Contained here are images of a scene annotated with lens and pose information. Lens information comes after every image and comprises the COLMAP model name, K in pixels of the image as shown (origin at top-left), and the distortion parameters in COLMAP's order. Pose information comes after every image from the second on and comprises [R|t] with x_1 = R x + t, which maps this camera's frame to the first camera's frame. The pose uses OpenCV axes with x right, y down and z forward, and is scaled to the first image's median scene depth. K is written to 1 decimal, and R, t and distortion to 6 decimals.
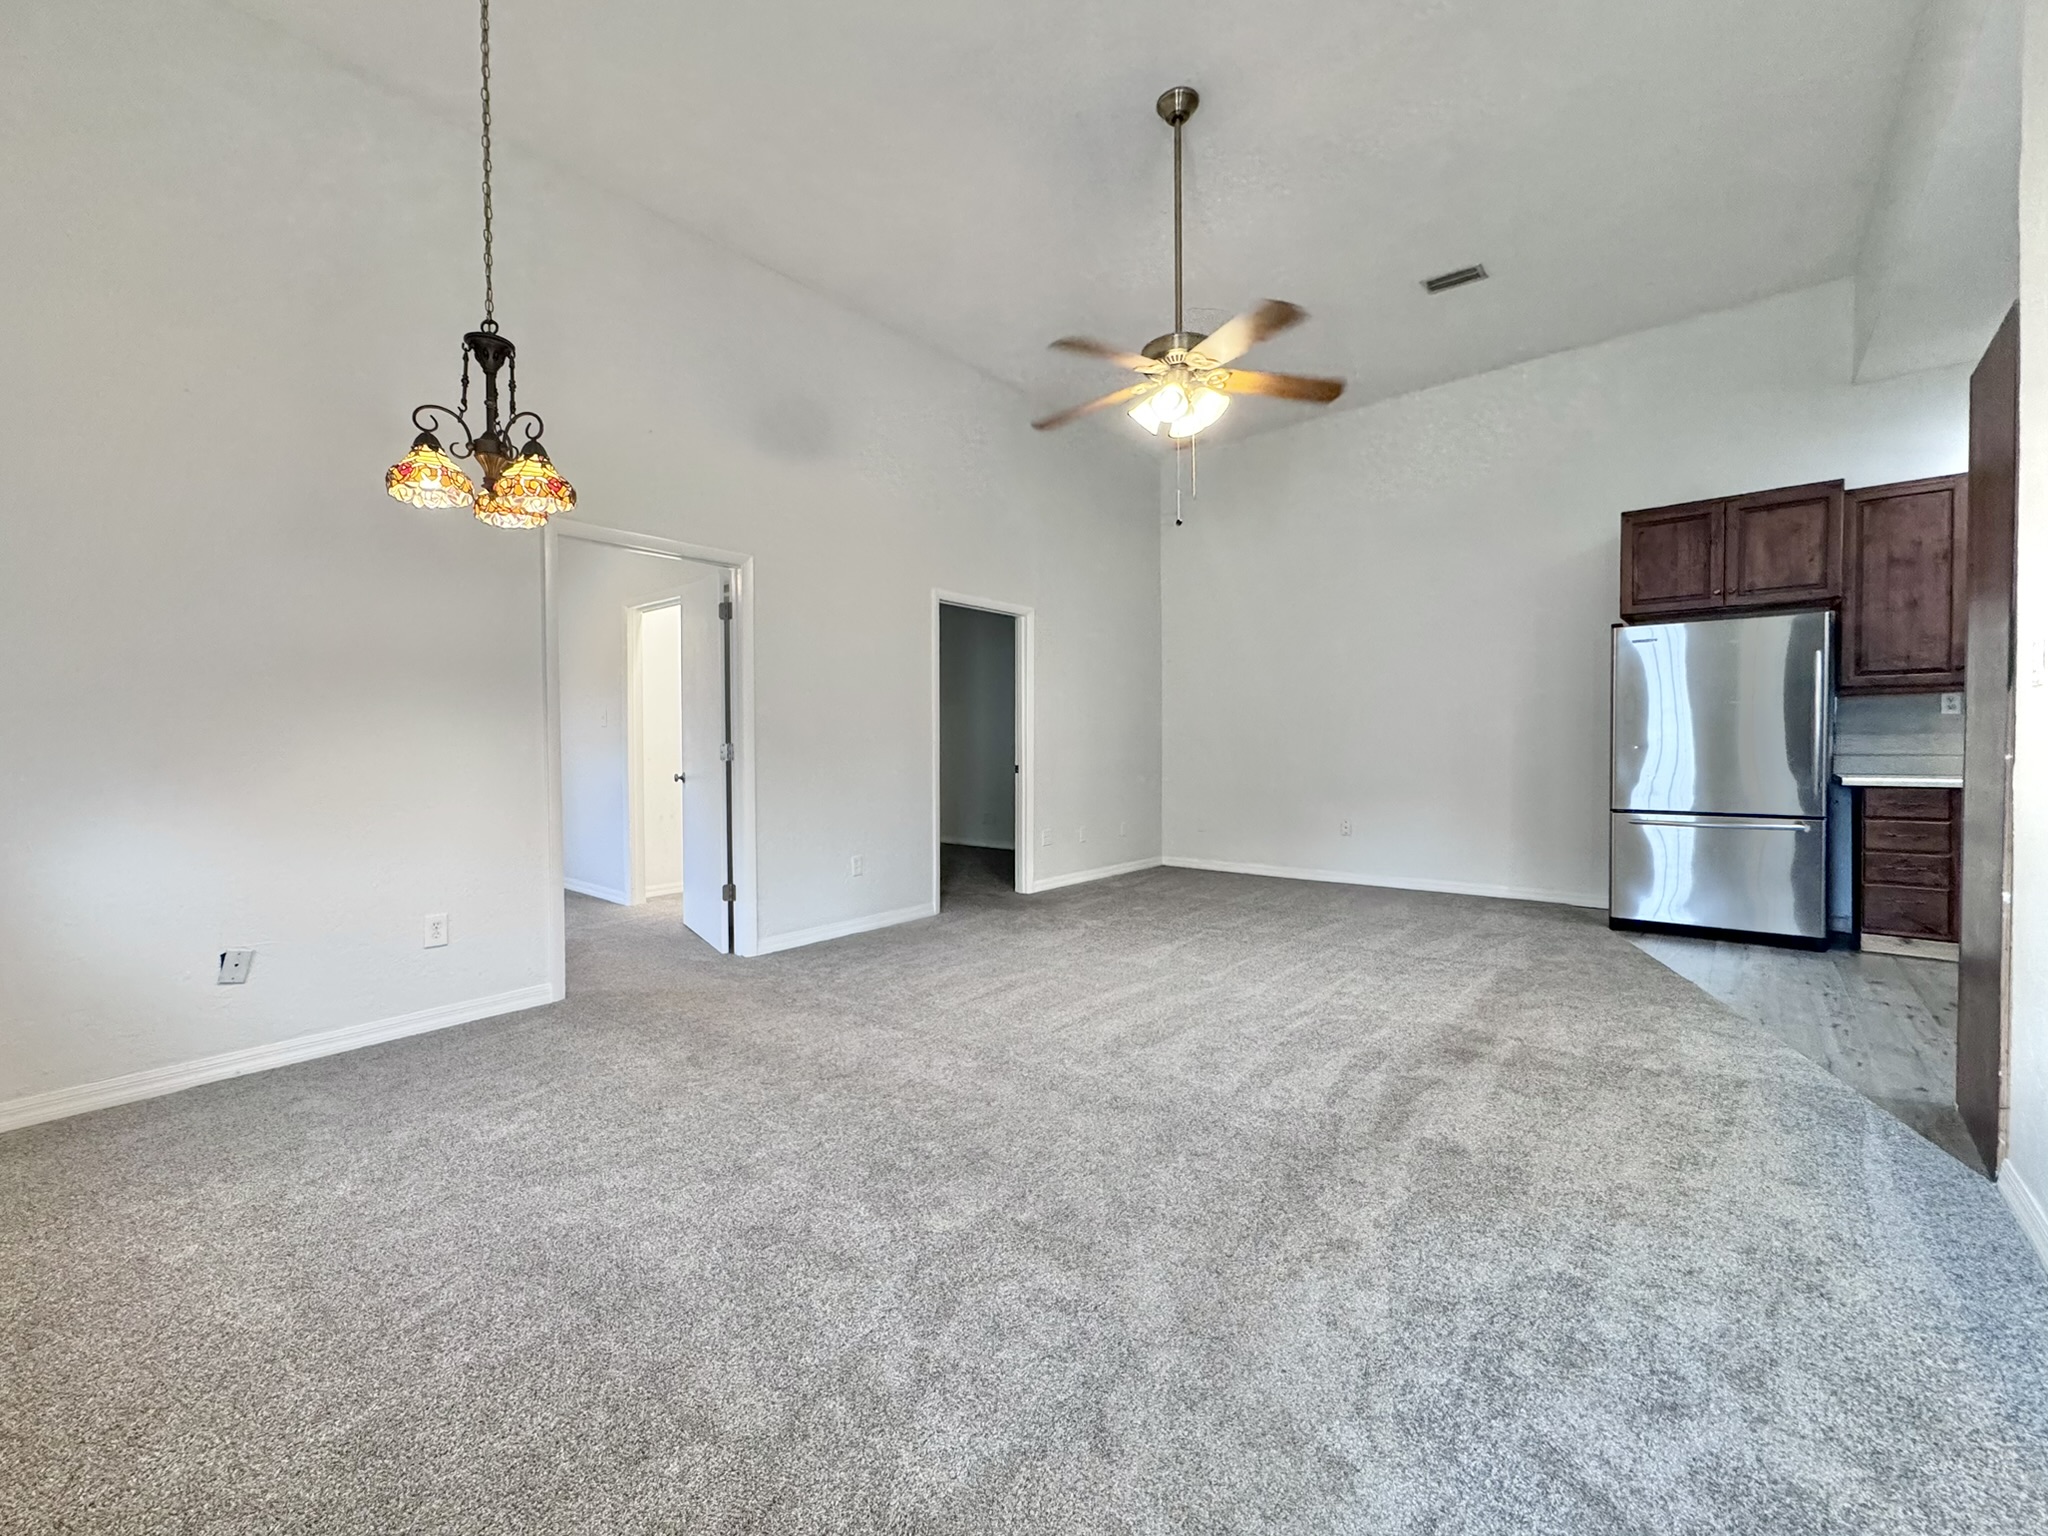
lens RADIAL K [[824.3, 0, 991.1], [0, 824.3, 757.8], [0, 0, 1]] dist [-0.002102, -0.000064]
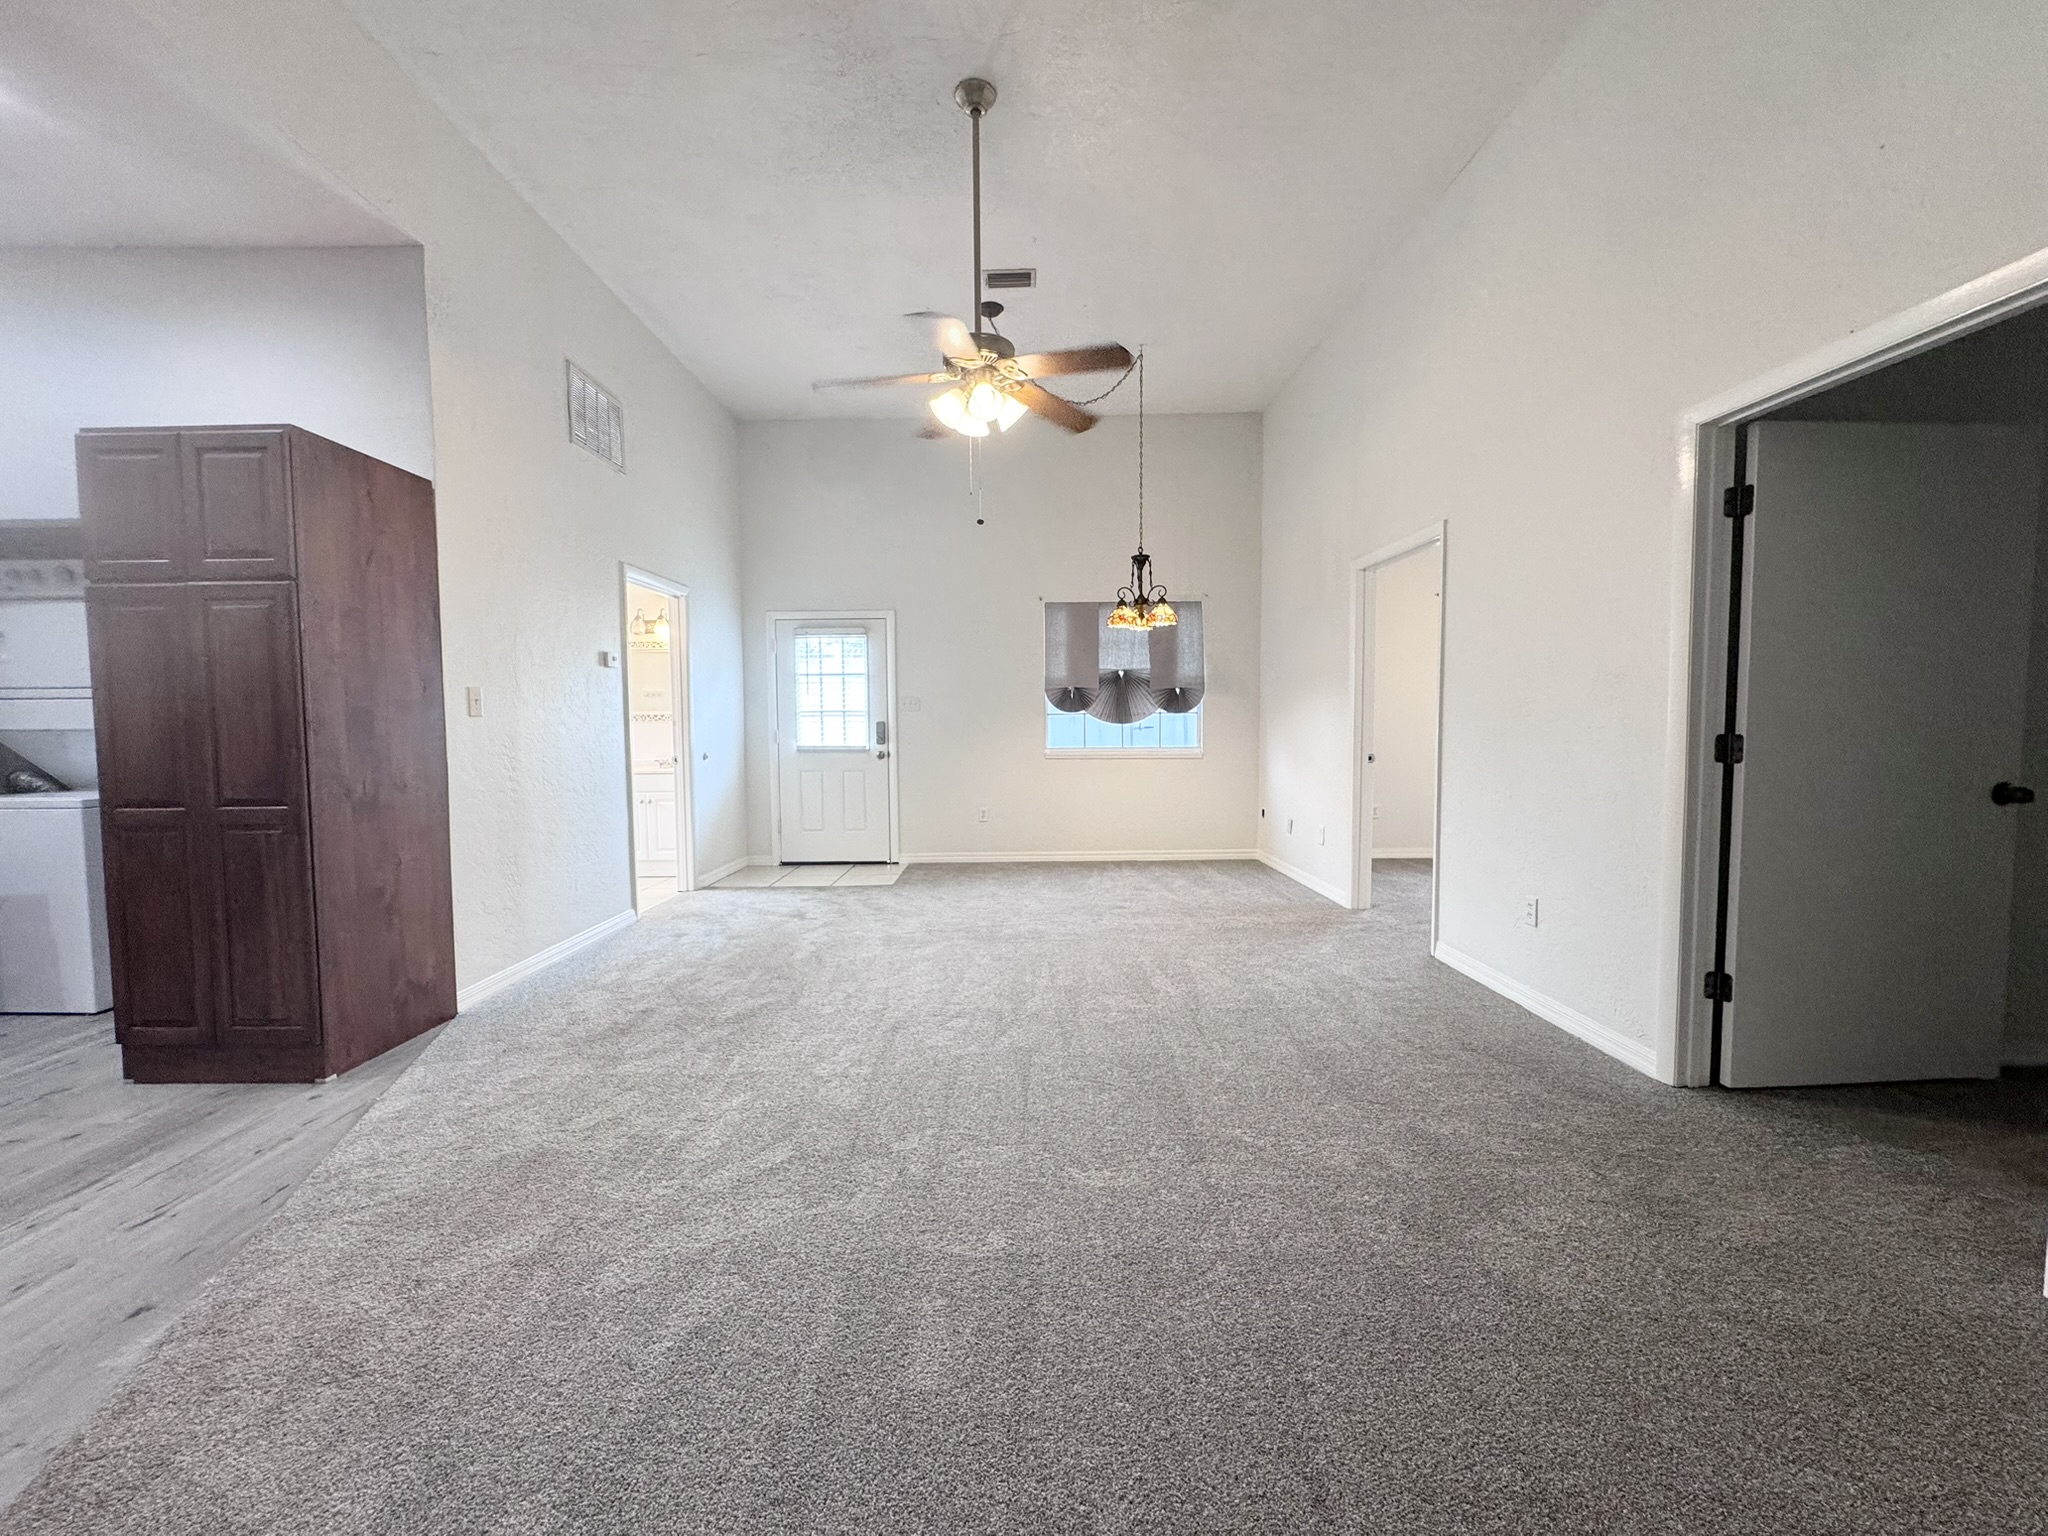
lens RADIAL K [[824.3, 0, 991.1], [0, 824.3, 757.8], [0, 0, 1]] dist [-0.002102, -0.000064]
pose [[-0.768688, 0.045571, -0.637999, 0.855190], [0.001348, 0.997572, 0.069631, -0.066778], [0.639623, 0.052664, -0.766883, 1.758149]]
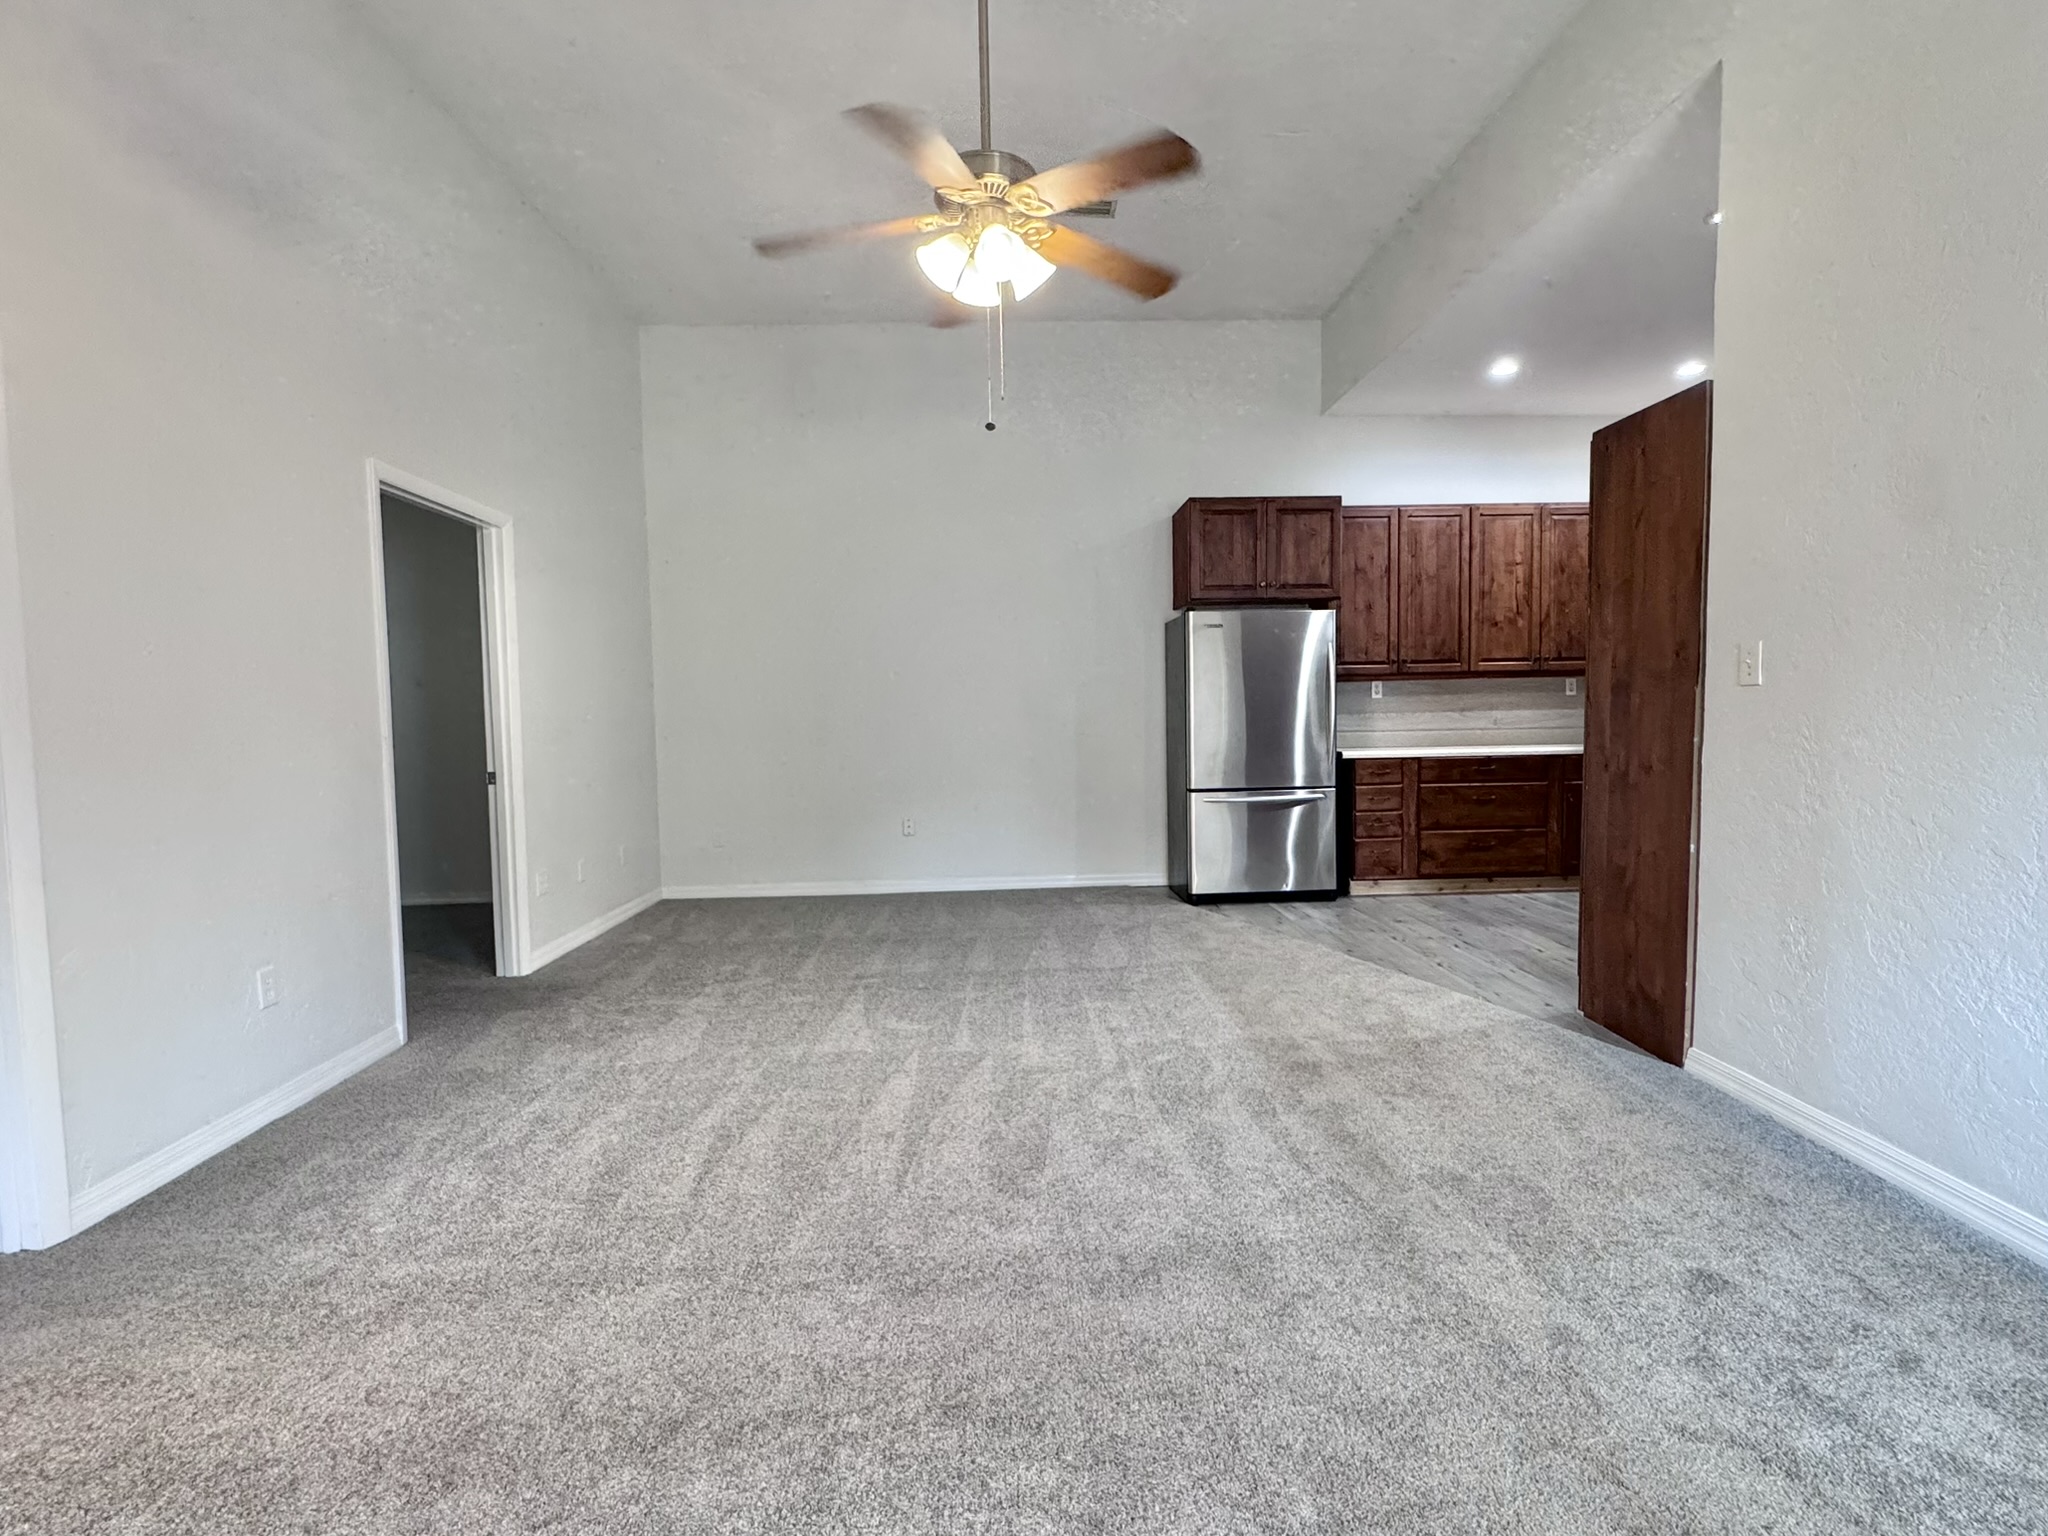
lens RADIAL K [[995.8, 0, 1032.4], [0, 995.8, 776.6], [0, 0, 1]] dist [-0.003723, 0.000511]
pose [[0.726355, -0.050243, 0.685481, -0.342244], [0.024454, 0.998582, 0.047280, -0.024093], [-0.686885, -0.017579, 0.726554, 0.343247]]
